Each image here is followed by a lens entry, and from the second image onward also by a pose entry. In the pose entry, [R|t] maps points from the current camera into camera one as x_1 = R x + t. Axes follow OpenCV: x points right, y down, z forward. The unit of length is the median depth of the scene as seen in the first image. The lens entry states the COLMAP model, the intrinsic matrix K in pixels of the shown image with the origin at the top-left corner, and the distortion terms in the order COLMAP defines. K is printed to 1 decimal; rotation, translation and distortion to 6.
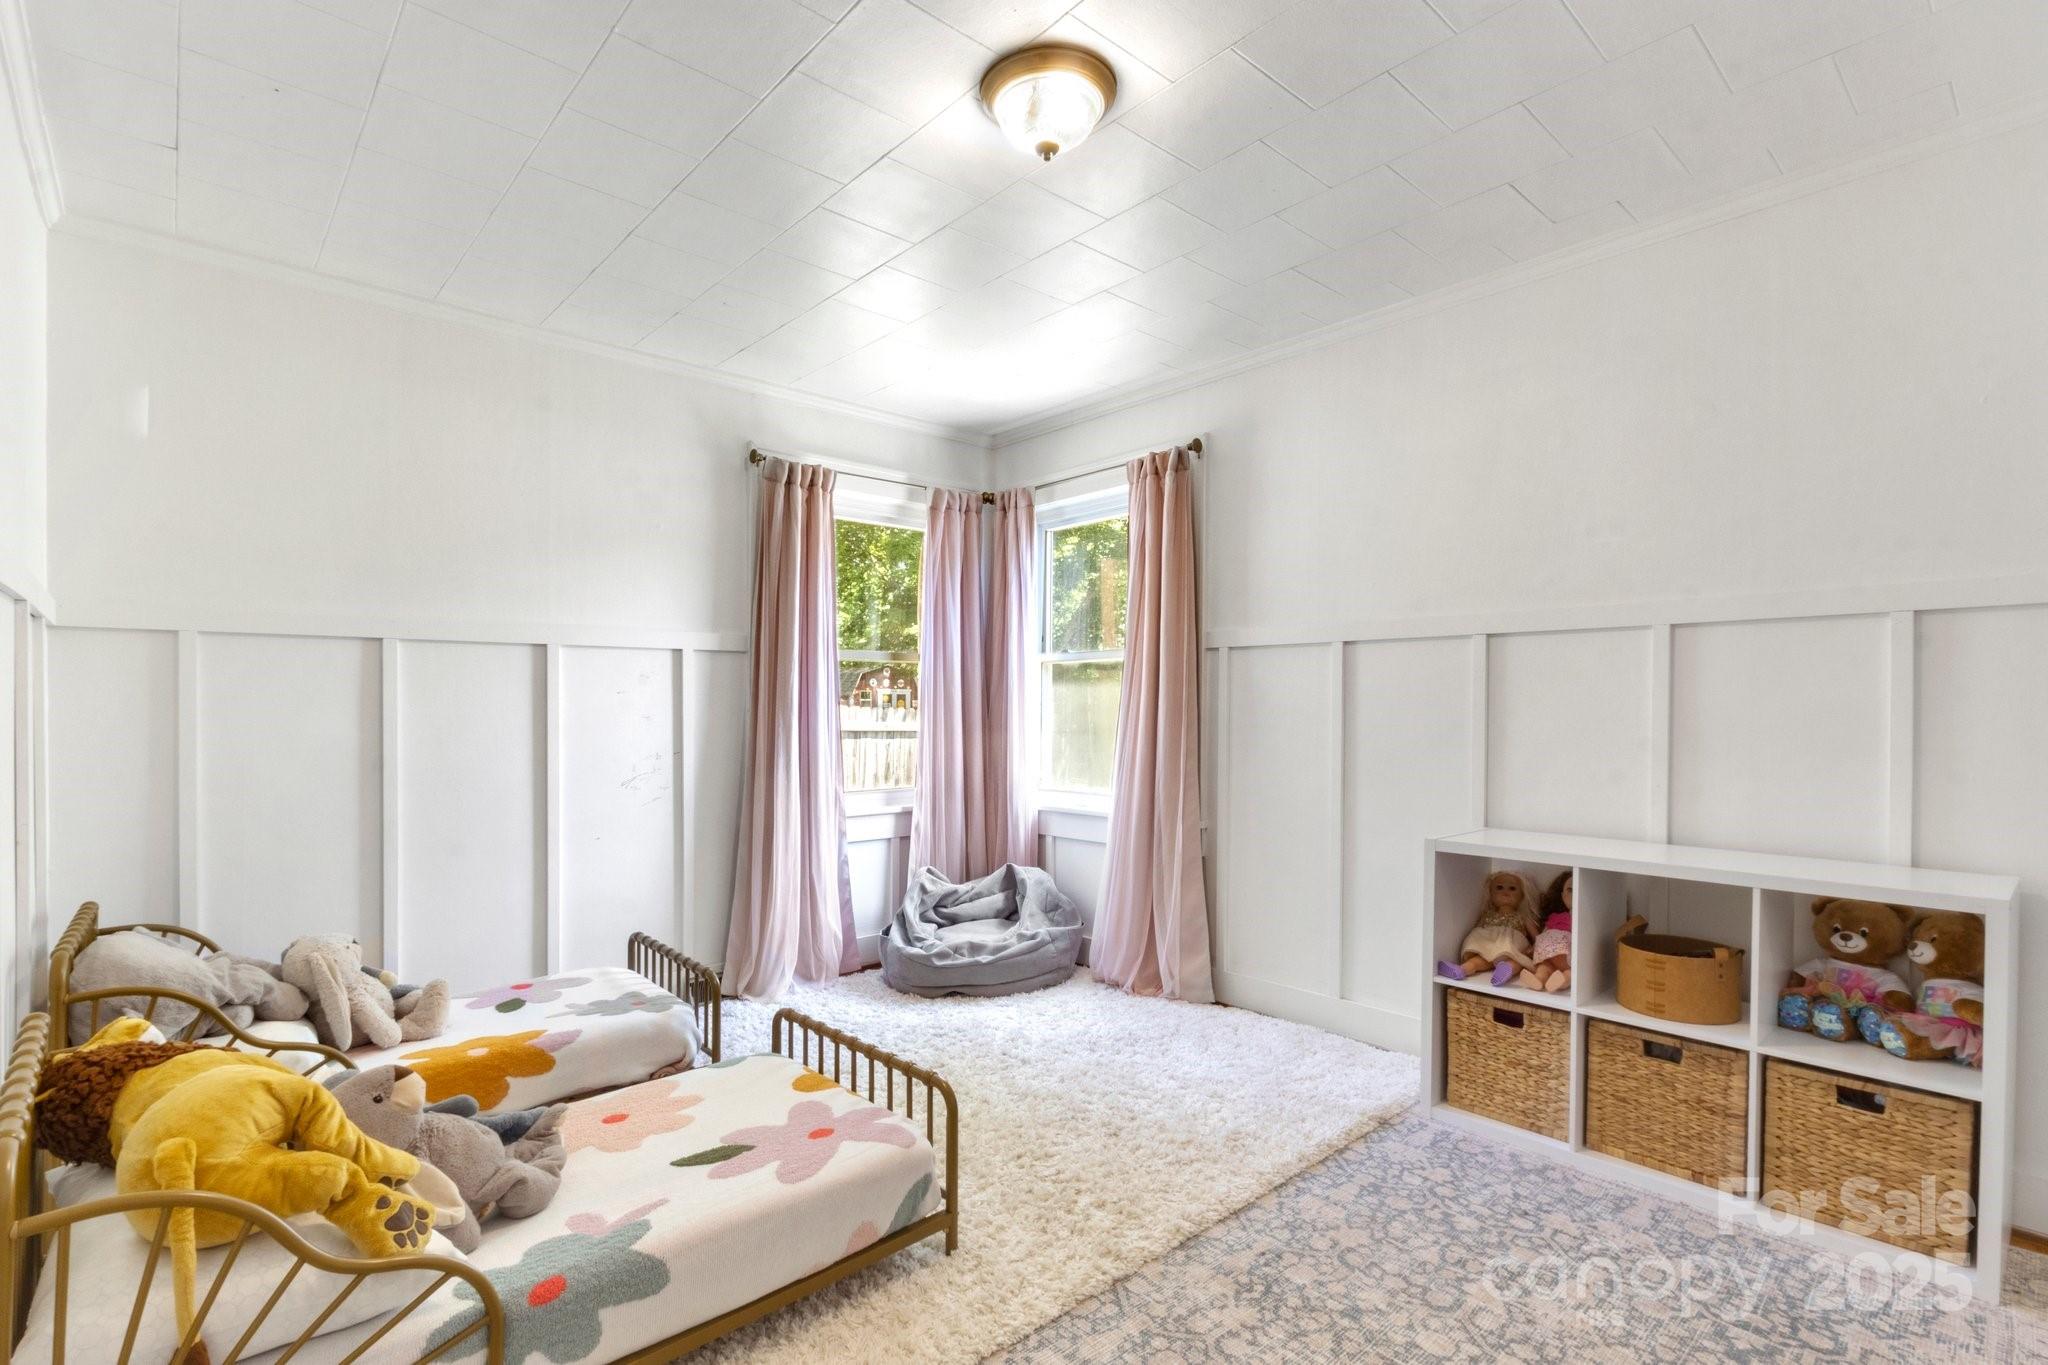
lens RADIAL K [[968.9, 0, 1027.8], [0, 968.9, 690.4], [0, 0, 1]] dist [0.005289, 0.001661]
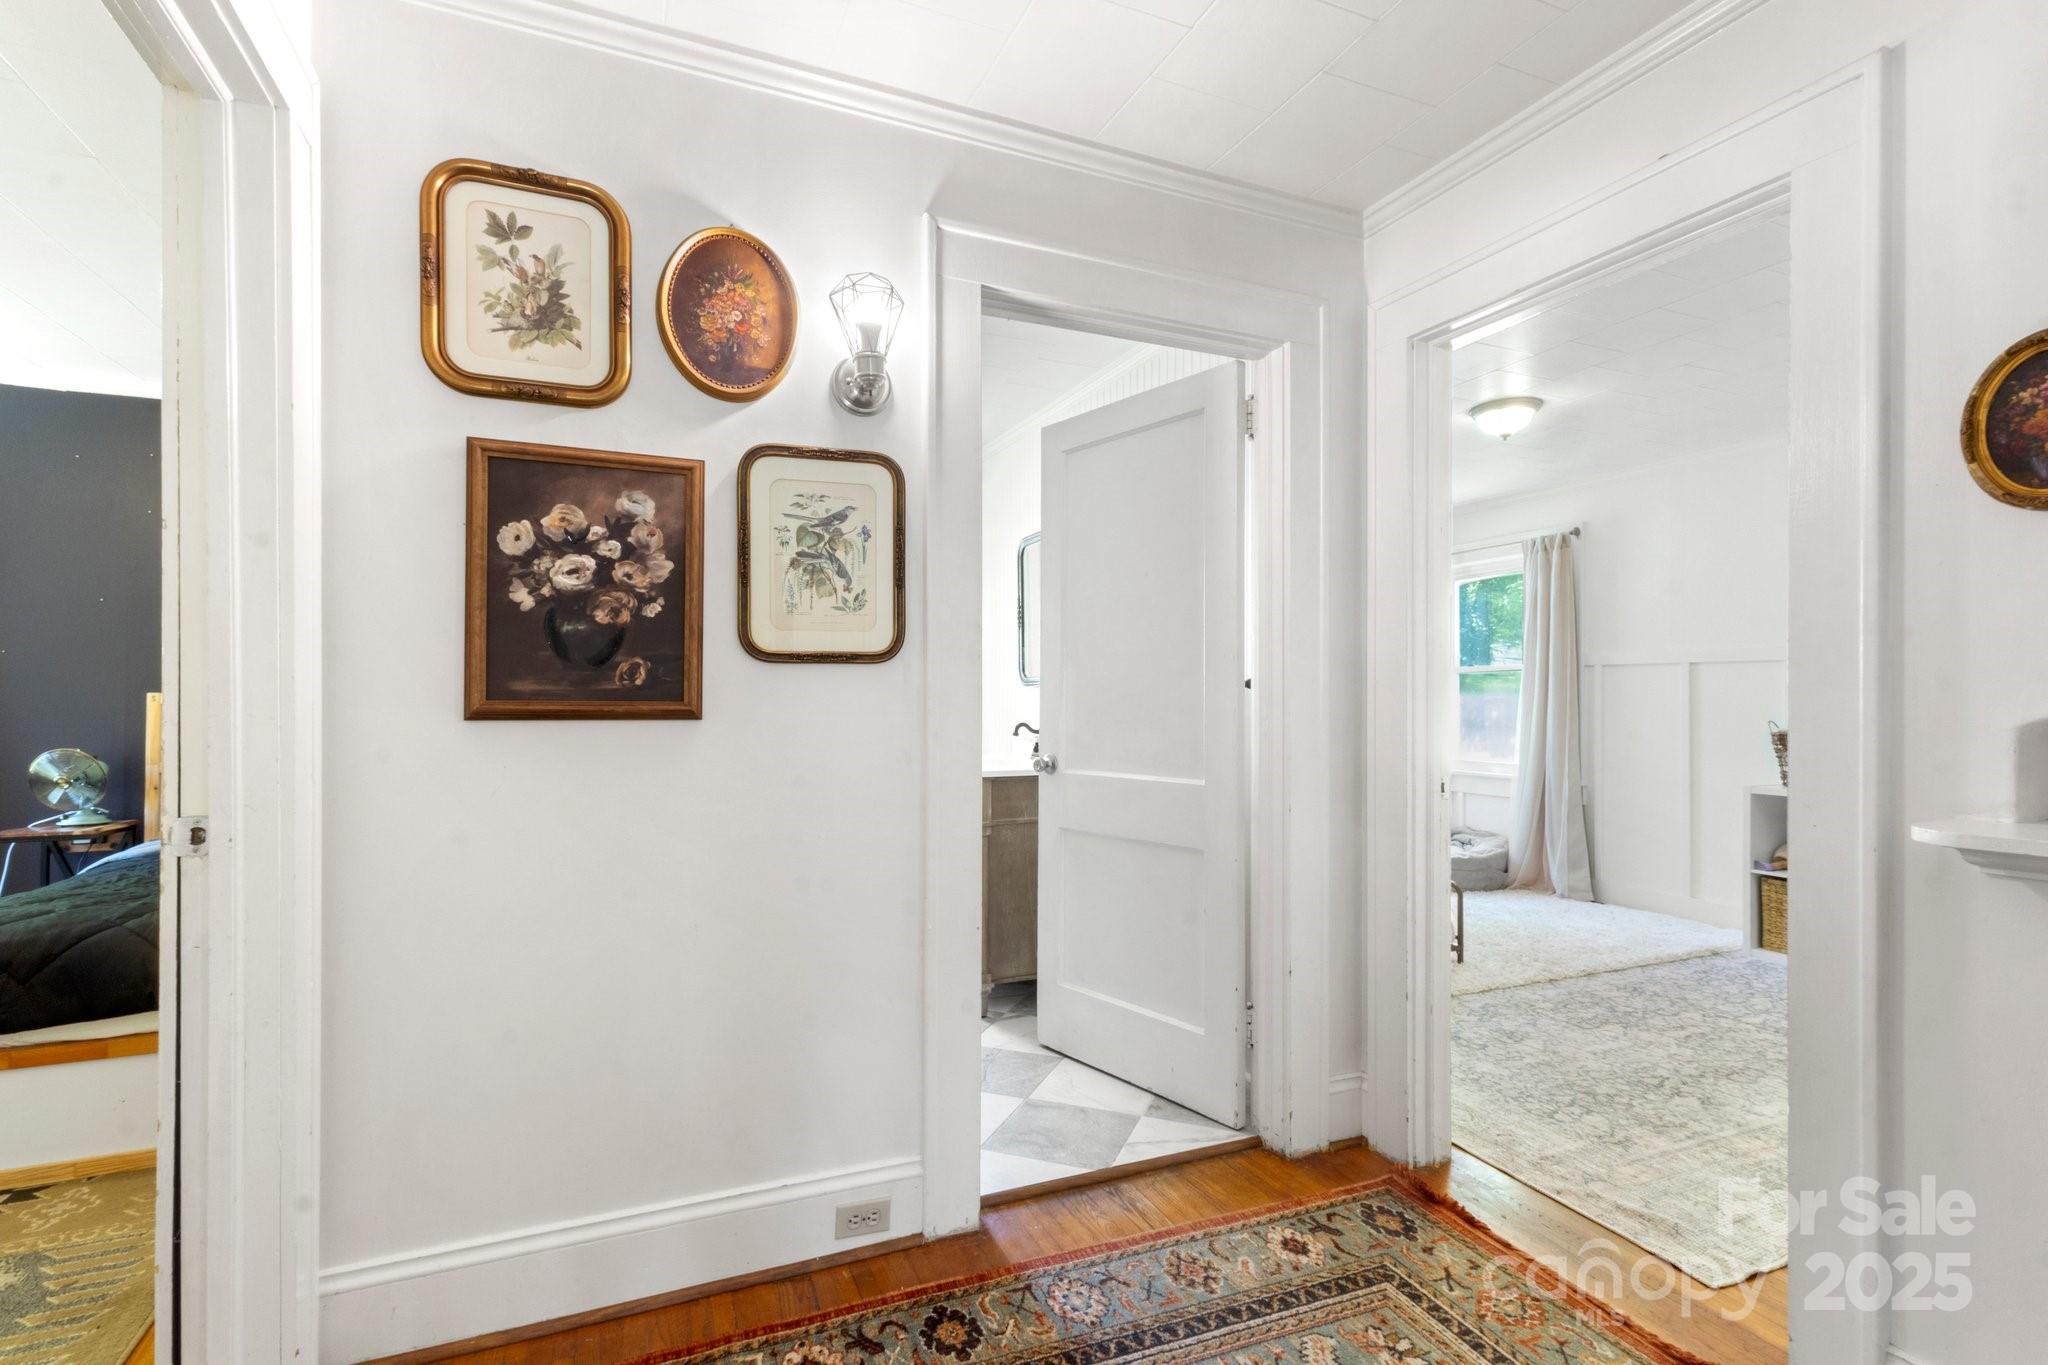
lens RADIAL K [[968.9, 0, 1028.8], [0, 968.9, 684.6], [0, 0, 1]] dist [0.005289, 0.001661]
pose [[0.951324, -0.006665, -0.308120, -0.173793], [0.003464, 0.999934, -0.010935, -0.000948], [0.308173, 0.009336, 0.951285, -0.701478]]
